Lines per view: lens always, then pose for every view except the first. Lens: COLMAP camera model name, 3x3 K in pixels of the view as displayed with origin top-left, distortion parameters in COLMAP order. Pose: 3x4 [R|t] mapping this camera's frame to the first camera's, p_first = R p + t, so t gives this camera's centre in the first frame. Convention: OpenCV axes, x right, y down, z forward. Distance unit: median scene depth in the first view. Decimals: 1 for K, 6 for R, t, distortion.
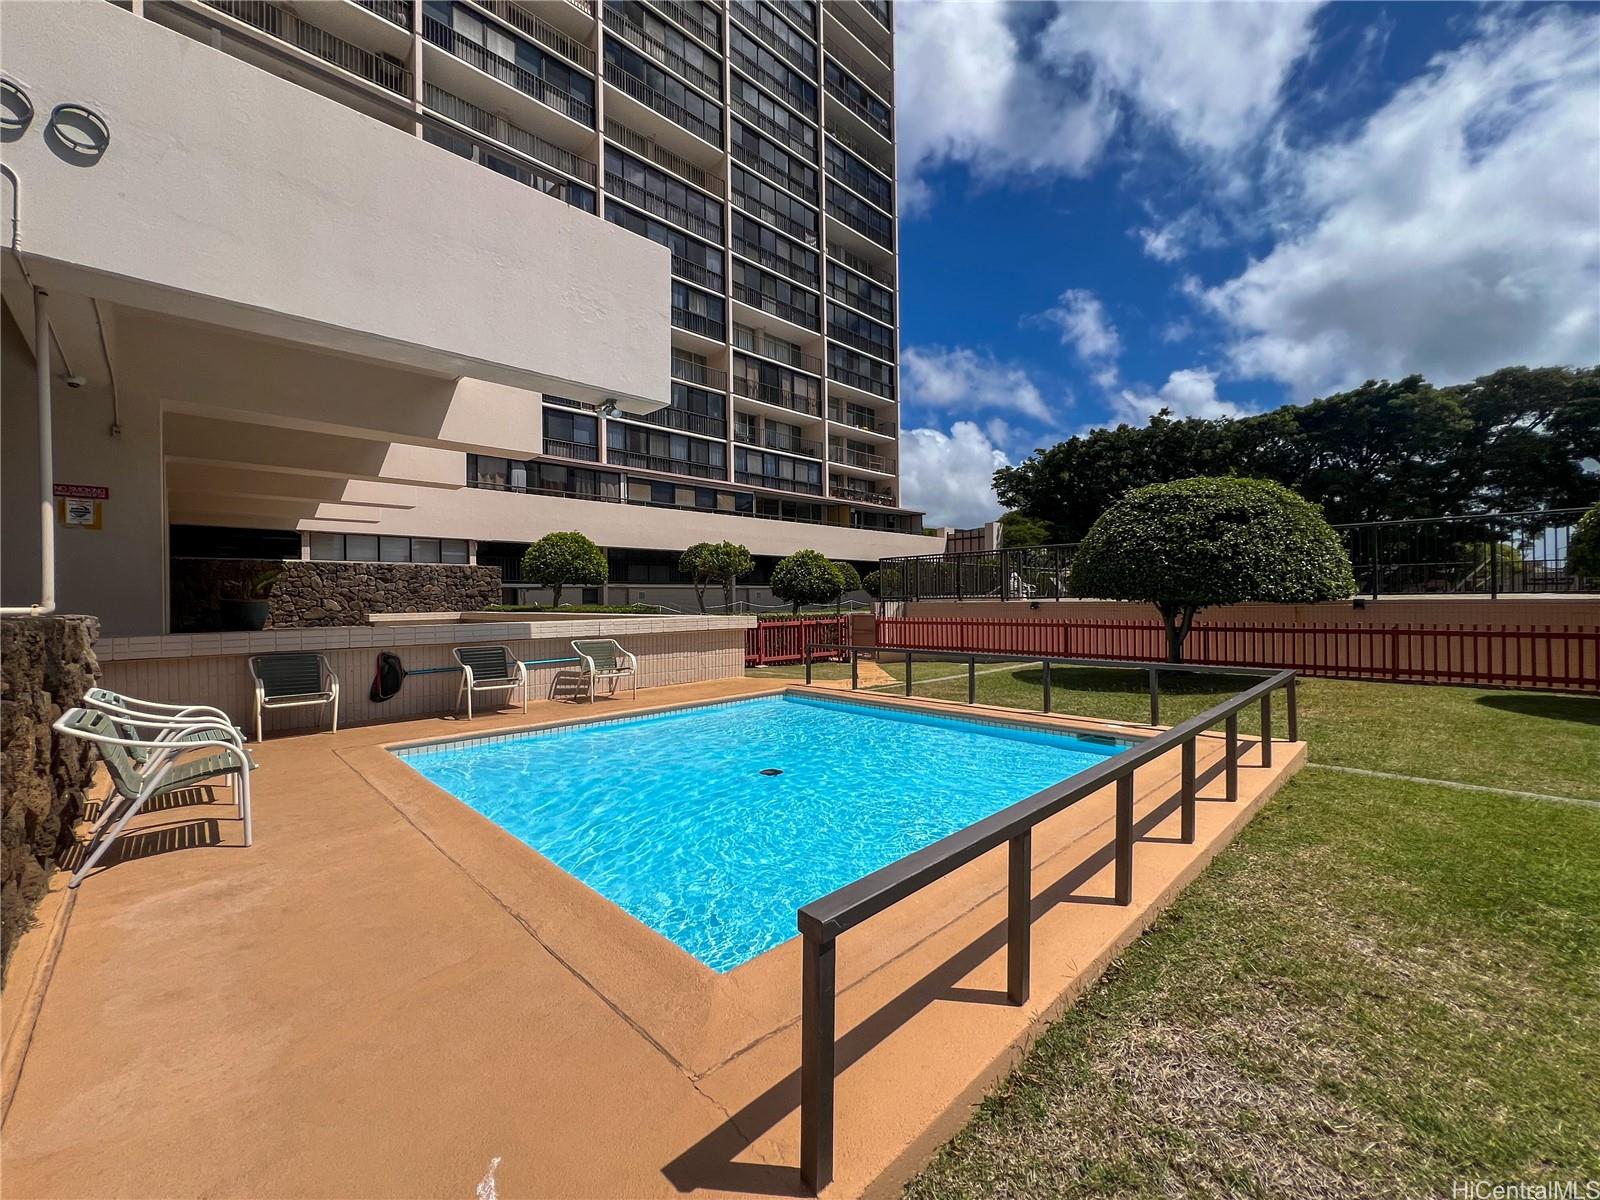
lens RADIAL K [[645.7, 0, 796.9], [0, 645.7, 596.4], [0, 0, 1]] dist [0.004585, -0.000270]
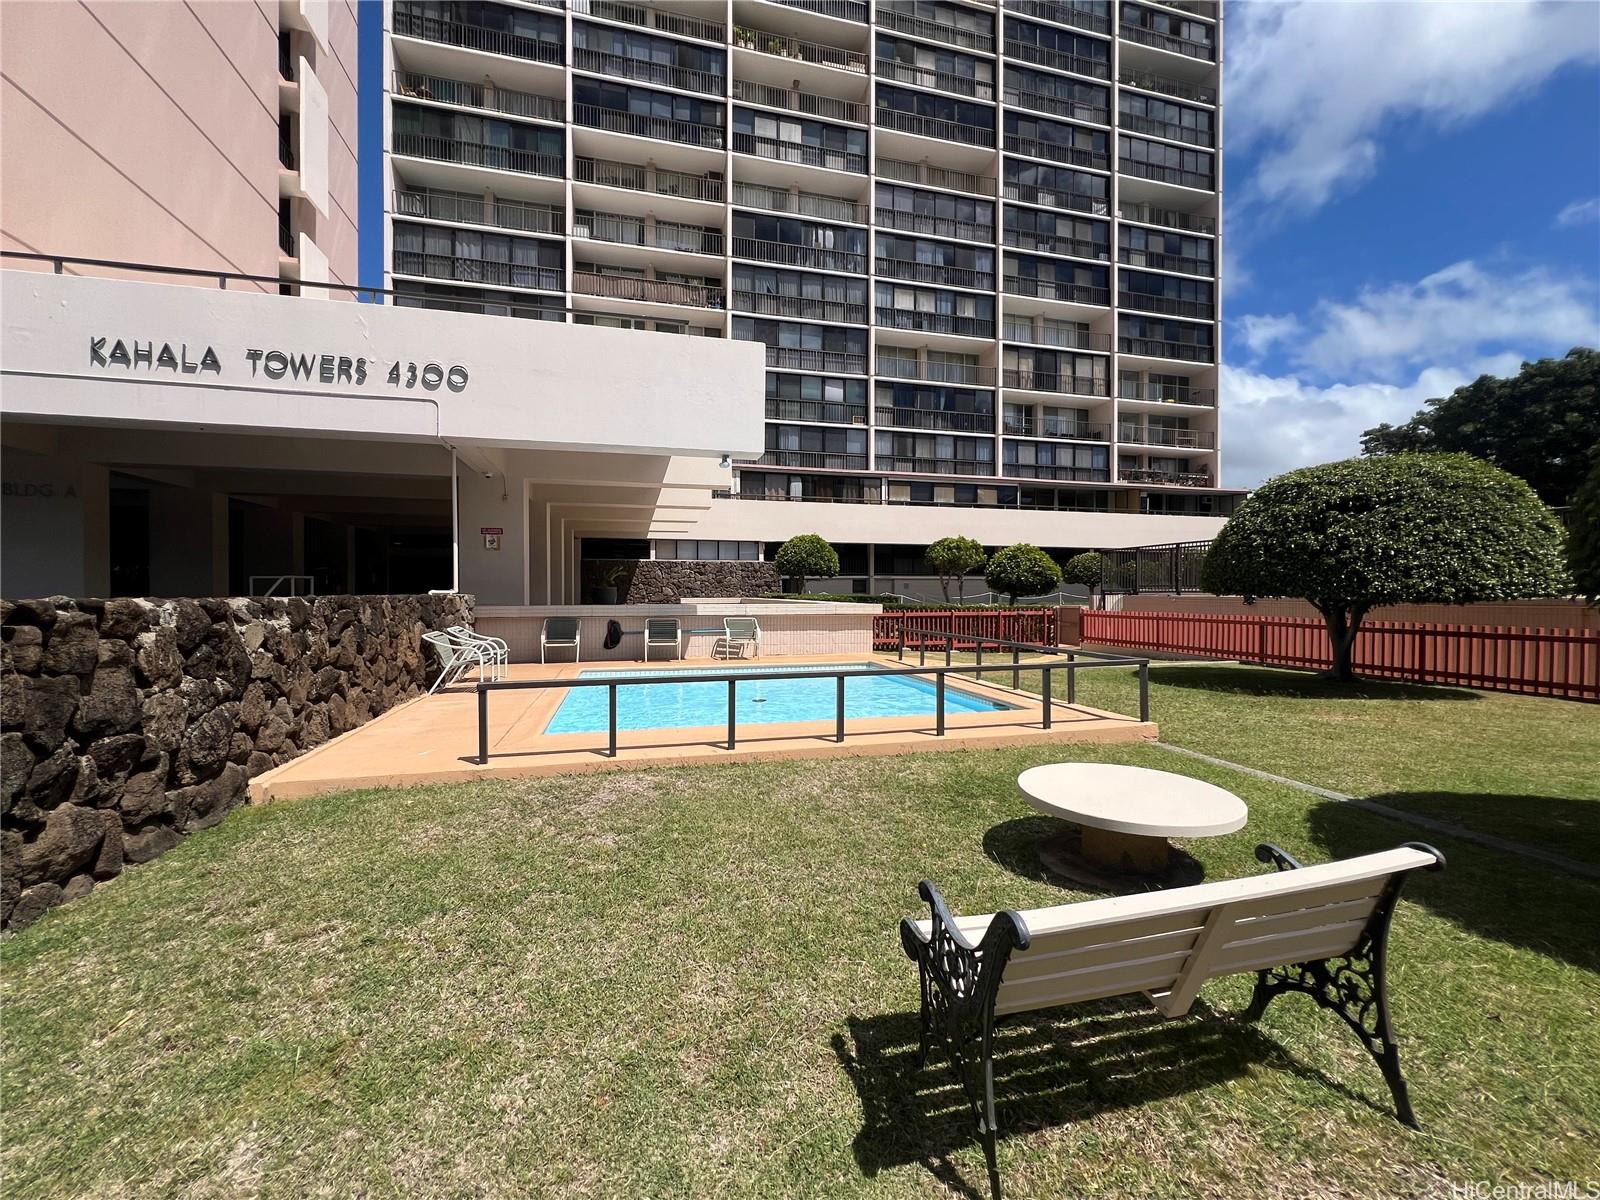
lens RADIAL K [[645.7, 0, 801.4], [0, 645.7, 600.8], [0, 0, 1]] dist [0.004585, -0.000270]
pose [[0.870754, 0.019592, -0.491328, 0.150512], [-0.008203, 0.999646, 0.025324, -0.002430], [0.491650, -0.018020, 0.870606, -0.053222]]
